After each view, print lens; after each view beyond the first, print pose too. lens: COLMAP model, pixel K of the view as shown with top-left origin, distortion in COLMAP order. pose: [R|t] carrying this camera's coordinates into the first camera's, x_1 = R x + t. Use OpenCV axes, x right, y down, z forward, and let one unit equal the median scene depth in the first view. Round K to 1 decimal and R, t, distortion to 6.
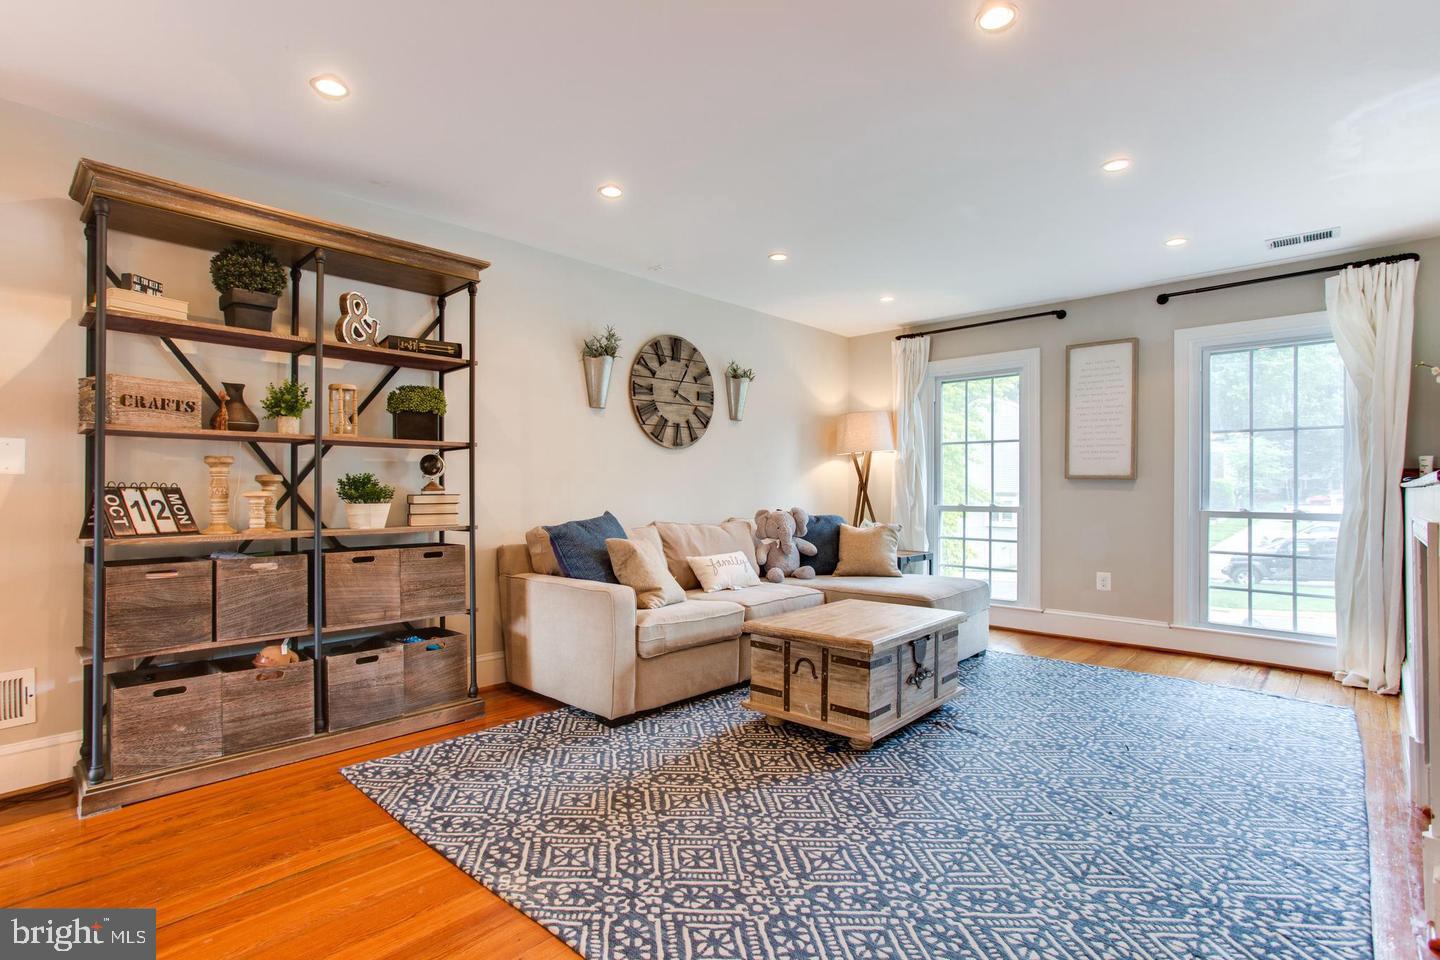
lens RADIAL K [[703.2, 0, 696.2], [0, 703.2, 486.9], [0, 0, 1]] dist [-0.037965, 0.018625]
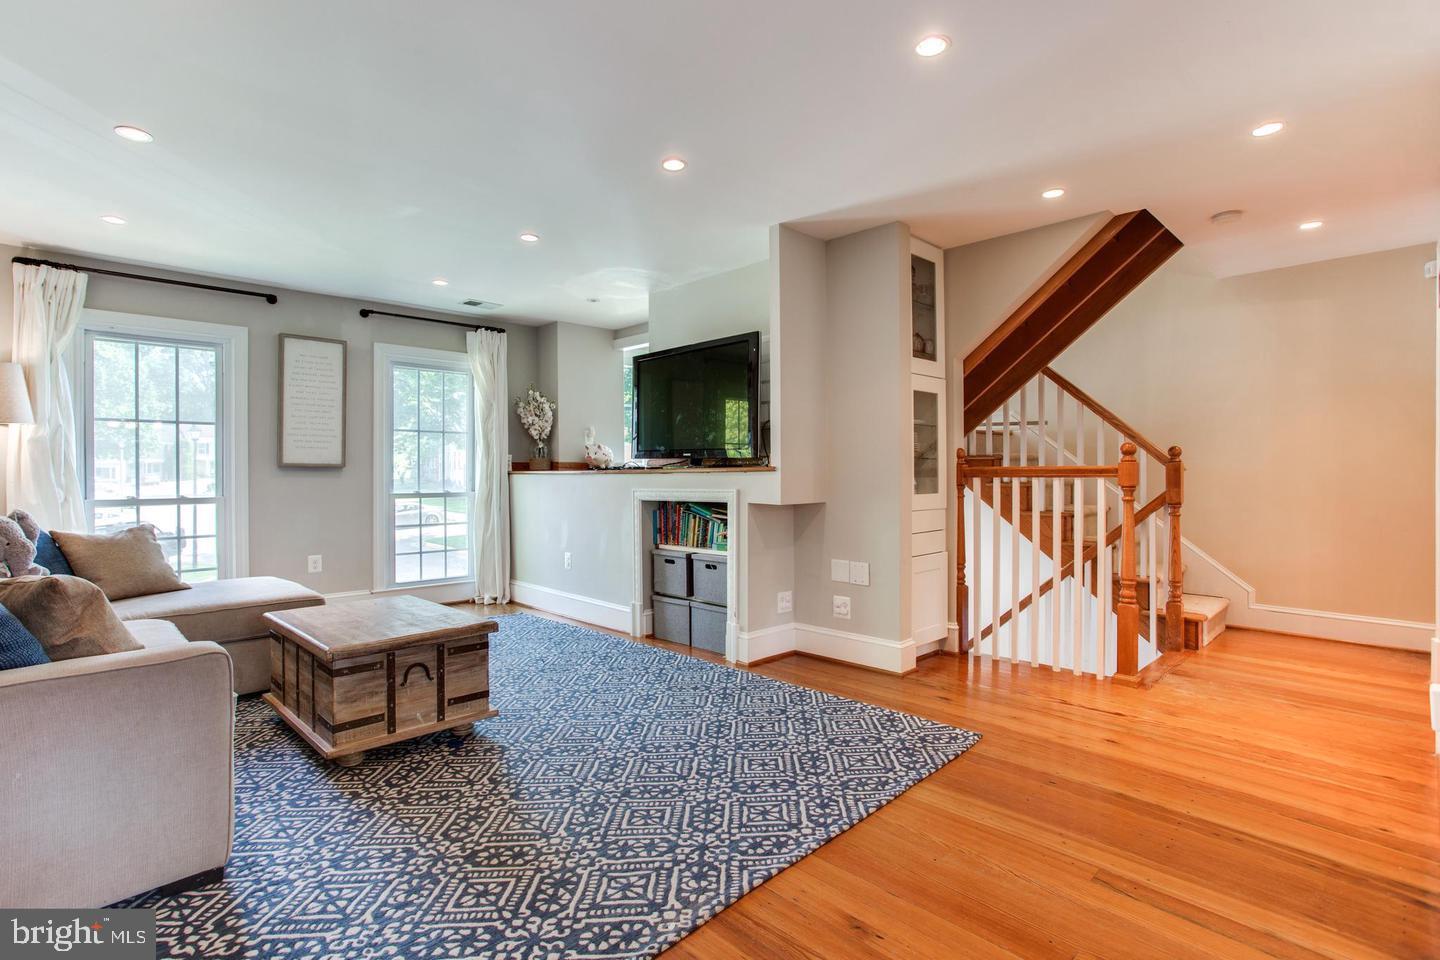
lens RADIAL K [[703.2, 0, 709.9], [0, 703.2, 473.3], [0, 0, 1]] dist [-0.037965, 0.018625]
pose [[0.018107, -0.000692, 0.999836, -0.728579], [0.002233, 0.999997, 0.000652, -0.001702], [-0.999834, 0.002220, 0.018108, 0.593304]]
